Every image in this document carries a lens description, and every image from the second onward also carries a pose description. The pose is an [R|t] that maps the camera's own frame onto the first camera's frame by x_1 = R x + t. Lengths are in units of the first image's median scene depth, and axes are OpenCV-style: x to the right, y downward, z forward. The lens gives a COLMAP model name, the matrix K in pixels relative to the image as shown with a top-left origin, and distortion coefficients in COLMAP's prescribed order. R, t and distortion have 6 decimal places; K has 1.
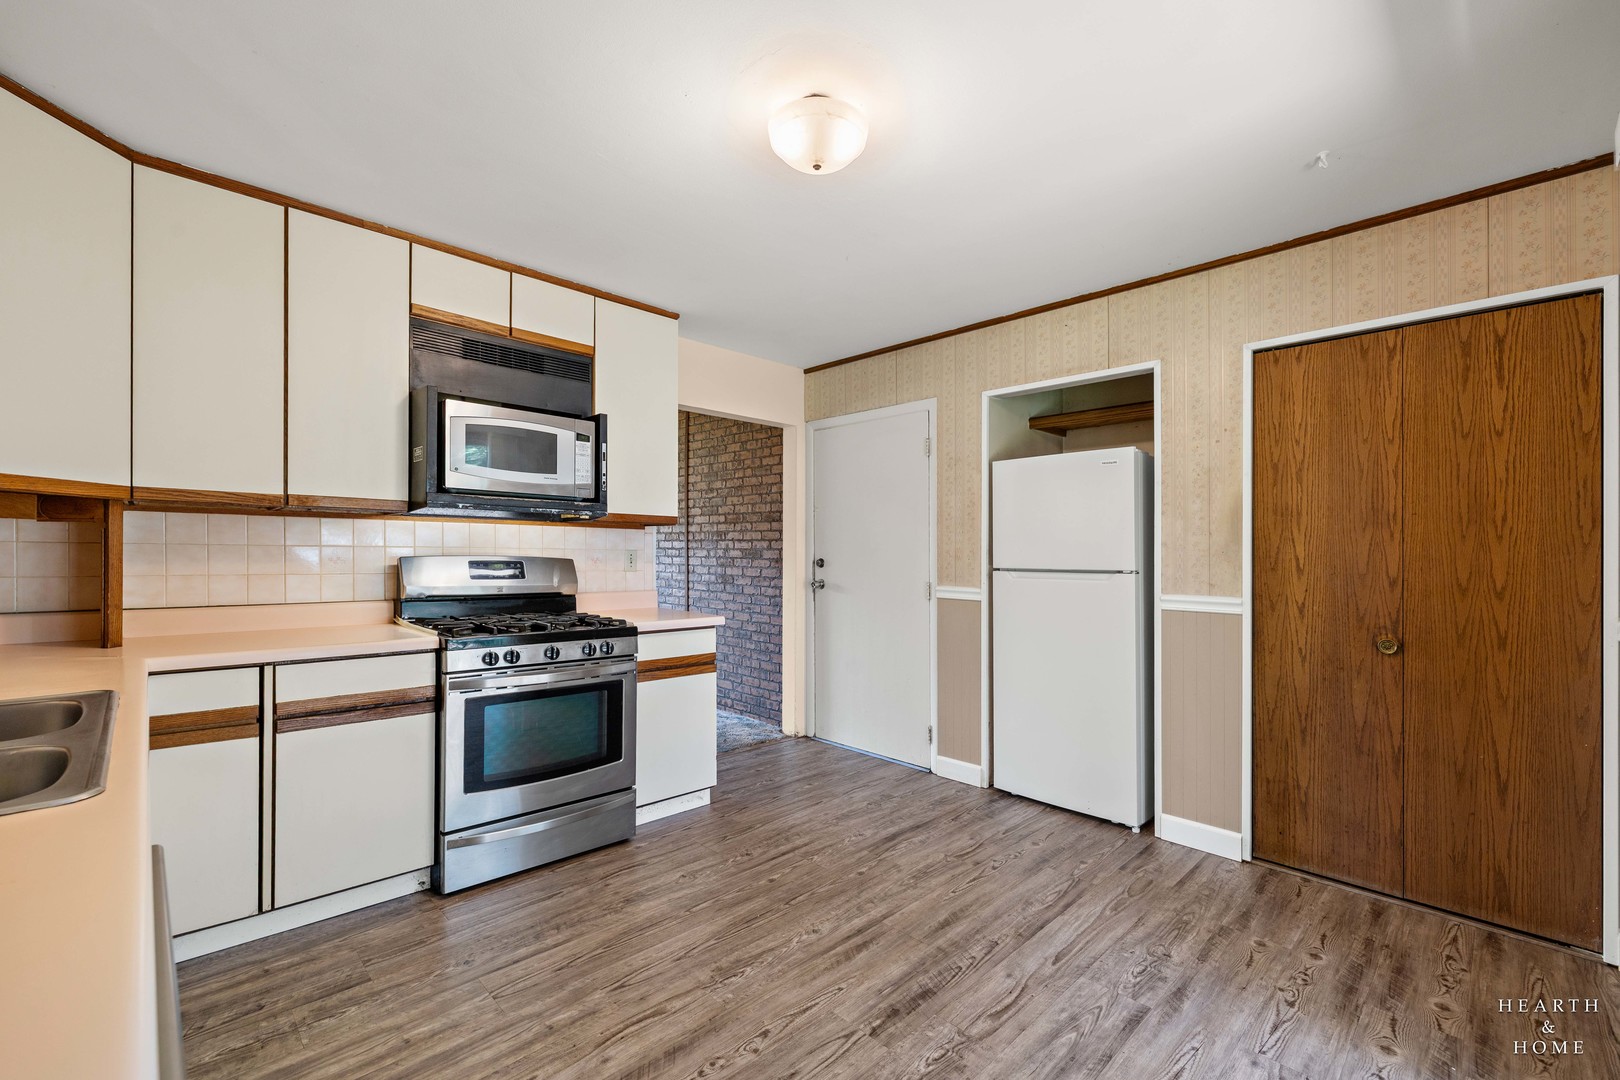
lens RADIAL K [[681.1, 0, 802.0], [0, 681.1, 556.1], [0, 0, 1]] dist [0.000358, 0.000237]
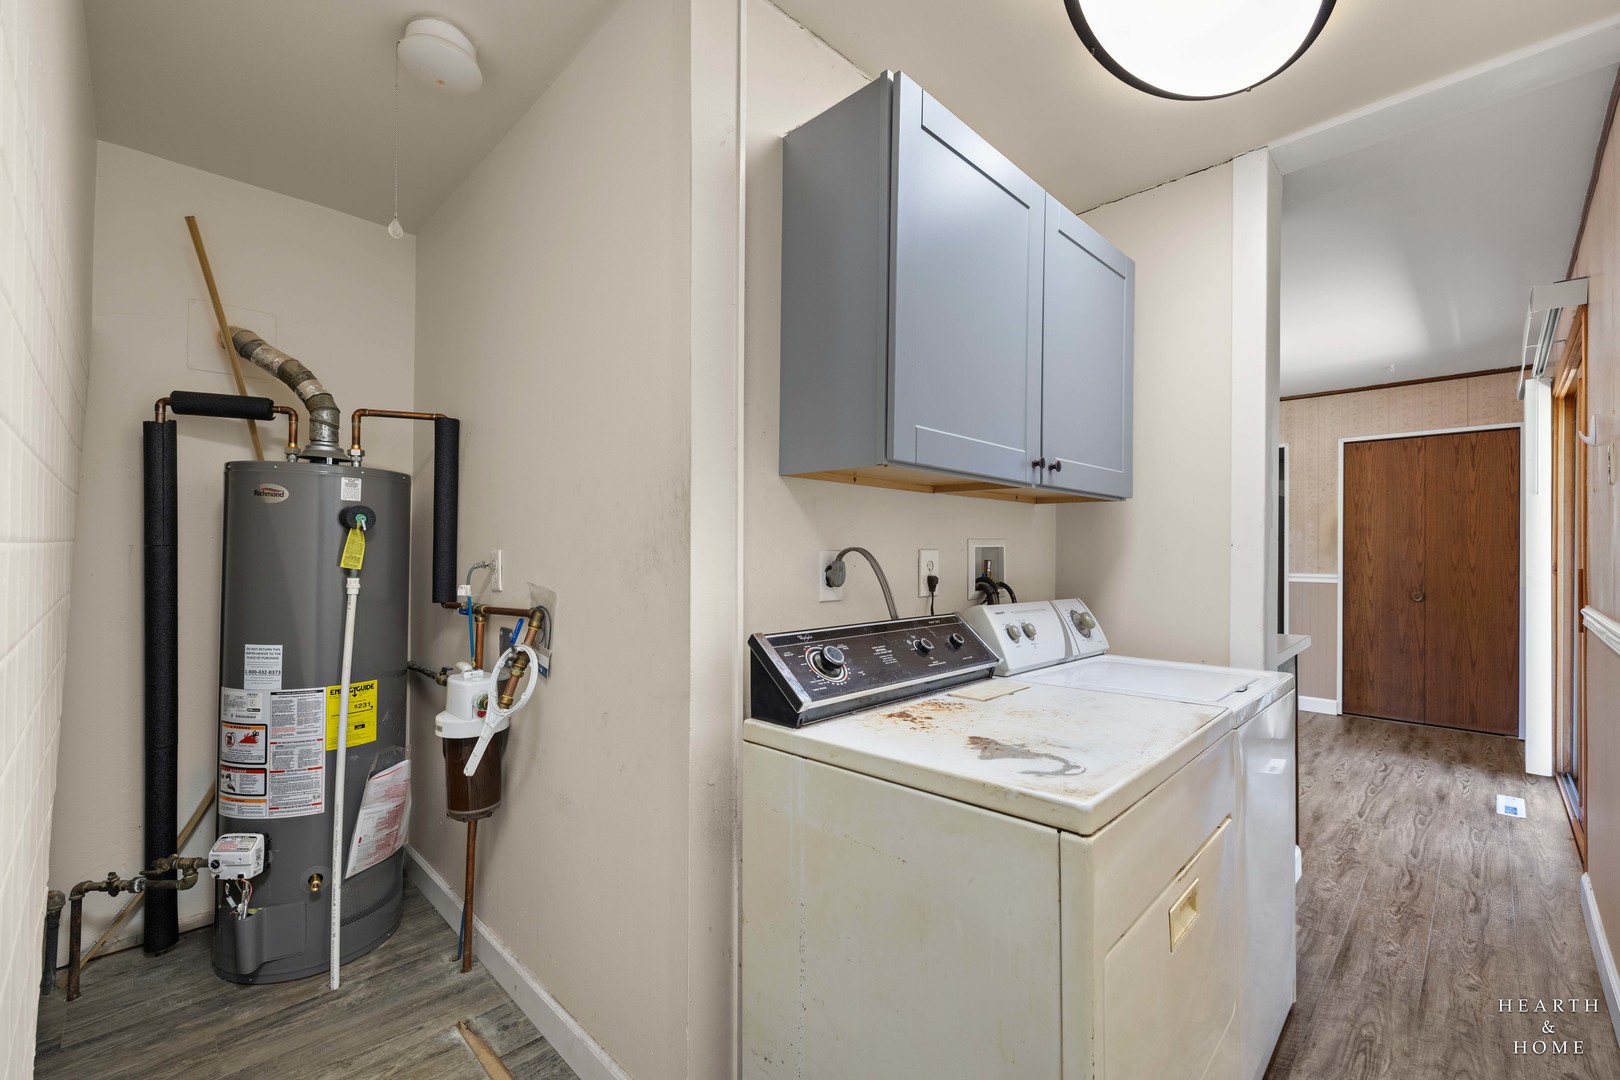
lens RADIAL K [[681.1, 0, 802.3], [0, 681.1, 557.6], [0, 0, 1]] dist [0.000358, 0.000237]
pose [[0.999924, -0.004980, 0.011302, -0.893491], [0.004877, 0.999946, 0.009147, -0.009397], [-0.011347, -0.009092, 0.999894, -0.902903]]
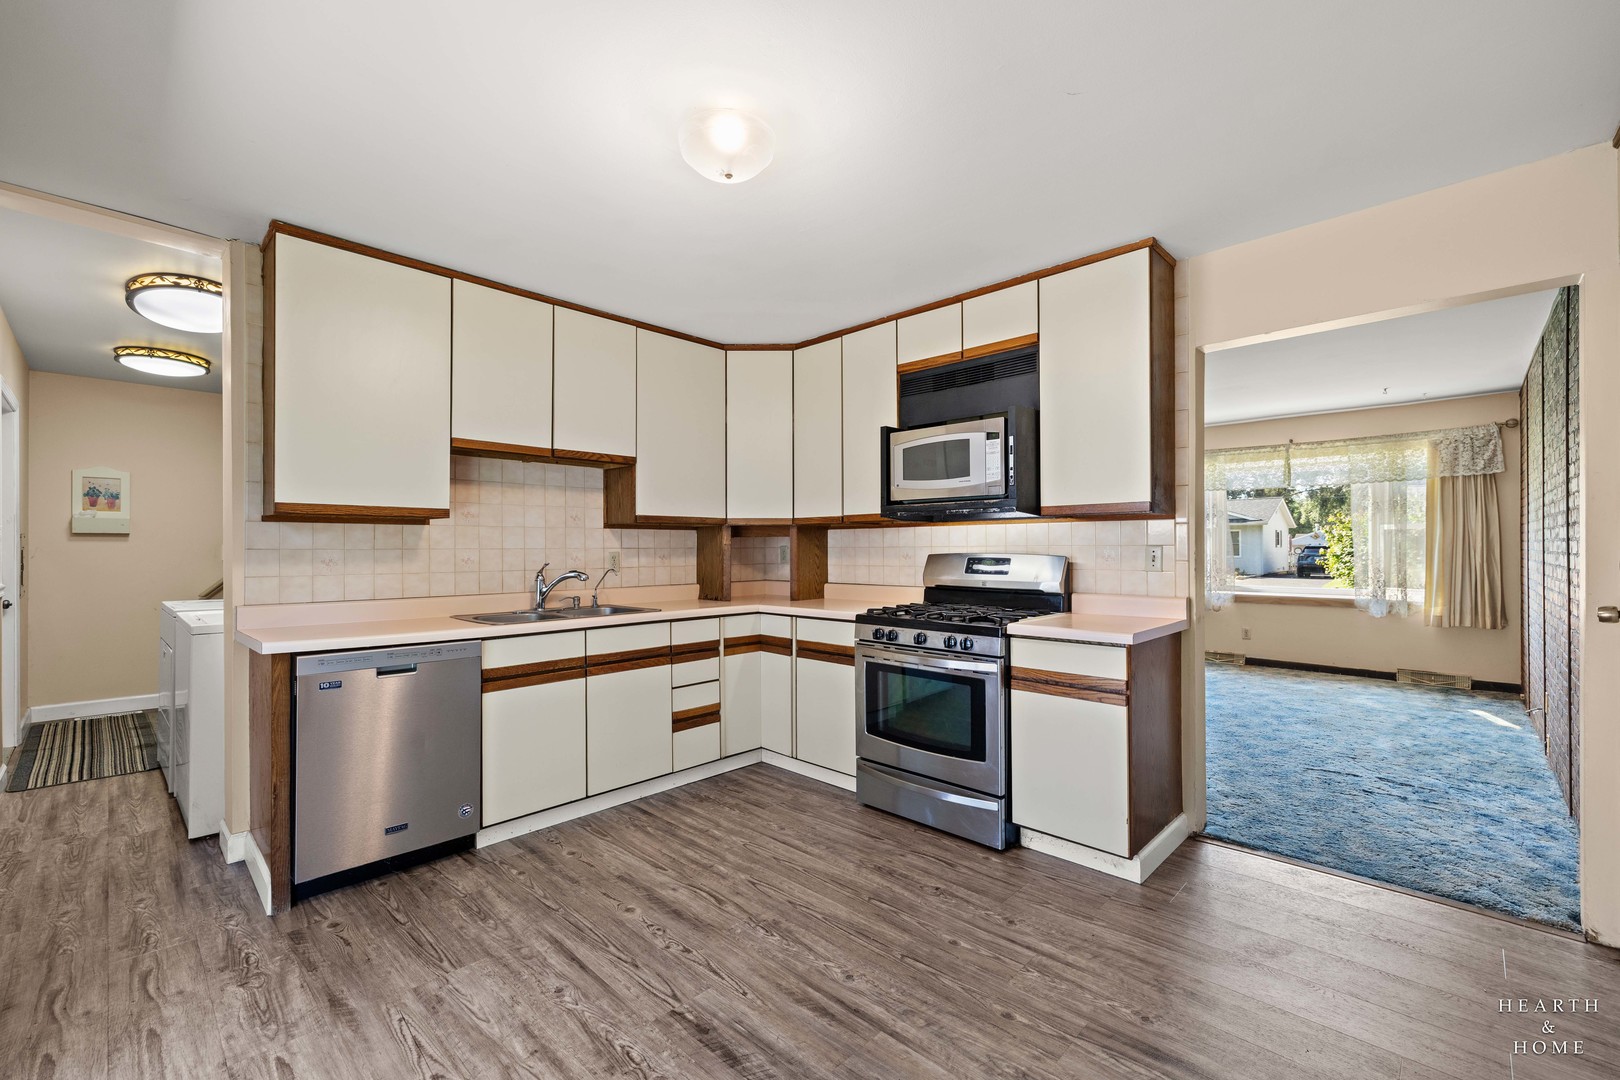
lens RADIAL K [[681.1, 0, 805.1], [0, 681.1, 555.7], [0, 0, 1]] dist [0.000358, 0.000237]
pose [[0.033544, -0.001255, -0.999436, 0.776131], [0.000513, 0.999999, -0.001238, 0.005853], [0.999437, -0.000471, 0.033544, 0.789018]]
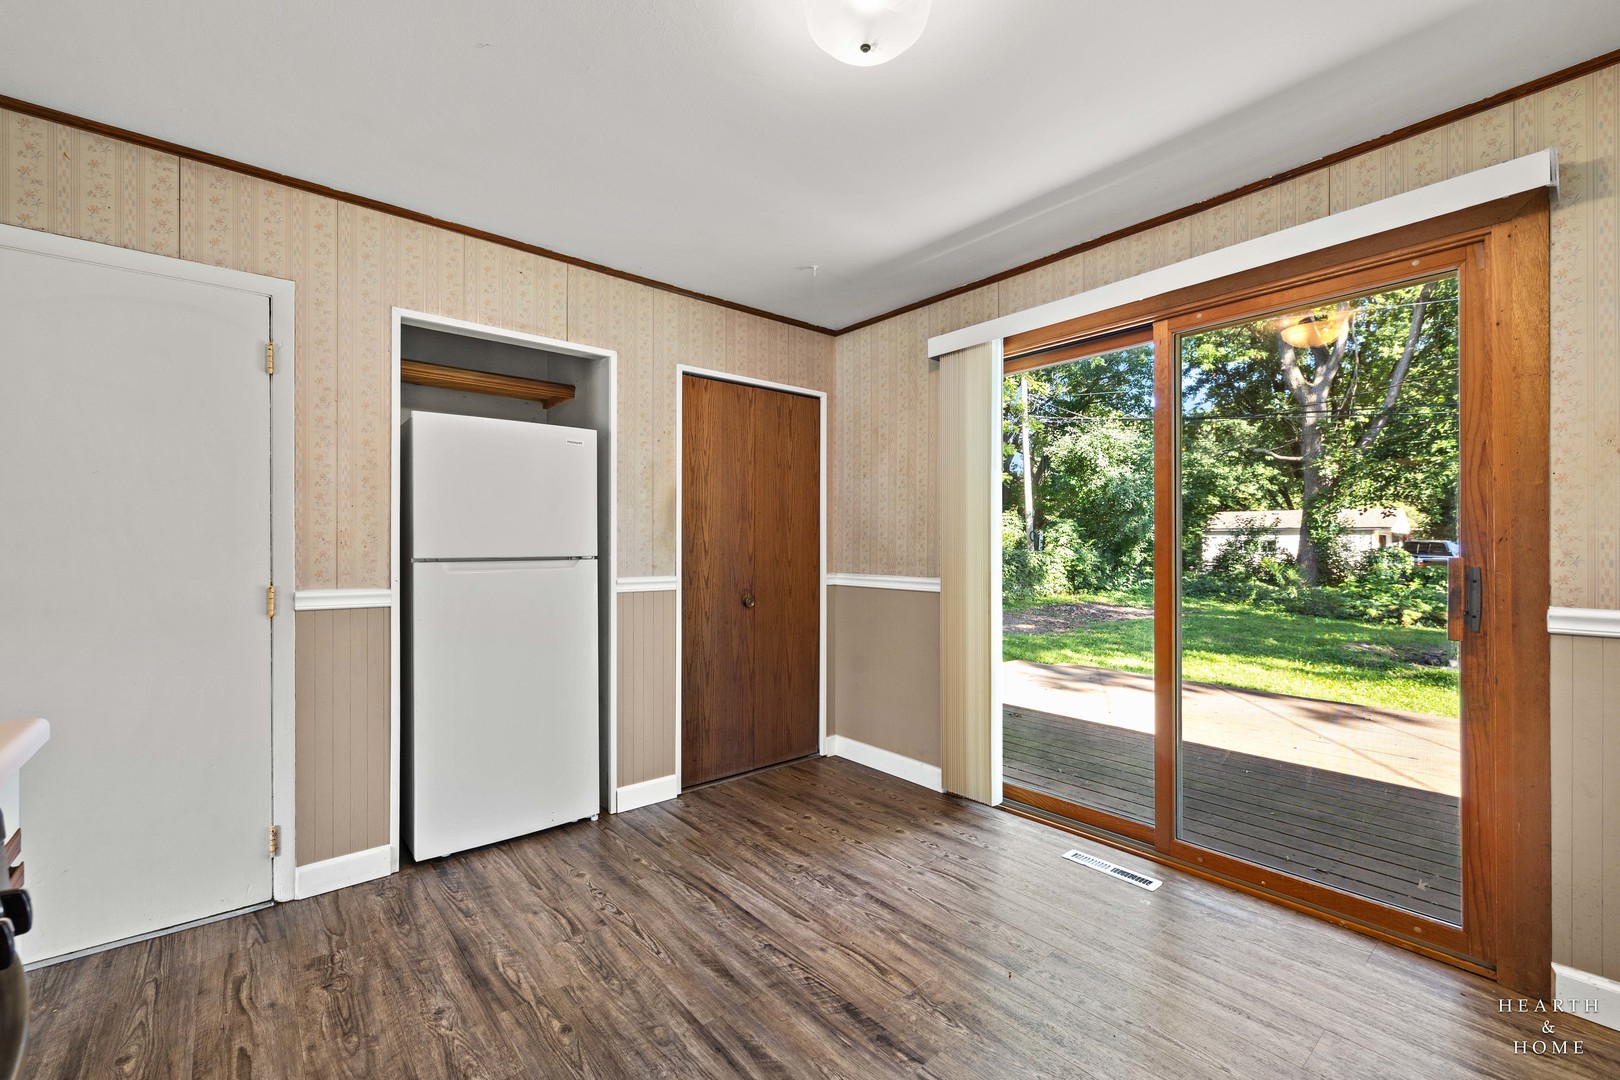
lens RADIAL K [[681.1, 0, 800.4], [0, 681.1, 540.2], [0, 0, 1]] dist [0.000358, 0.000237]
pose [[0.066535, -0.003895, 0.997776, -0.560244], [0.000615, 0.999992, 0.003862, -0.006307], [-0.997784, 0.000357, 0.066537, 0.745748]]
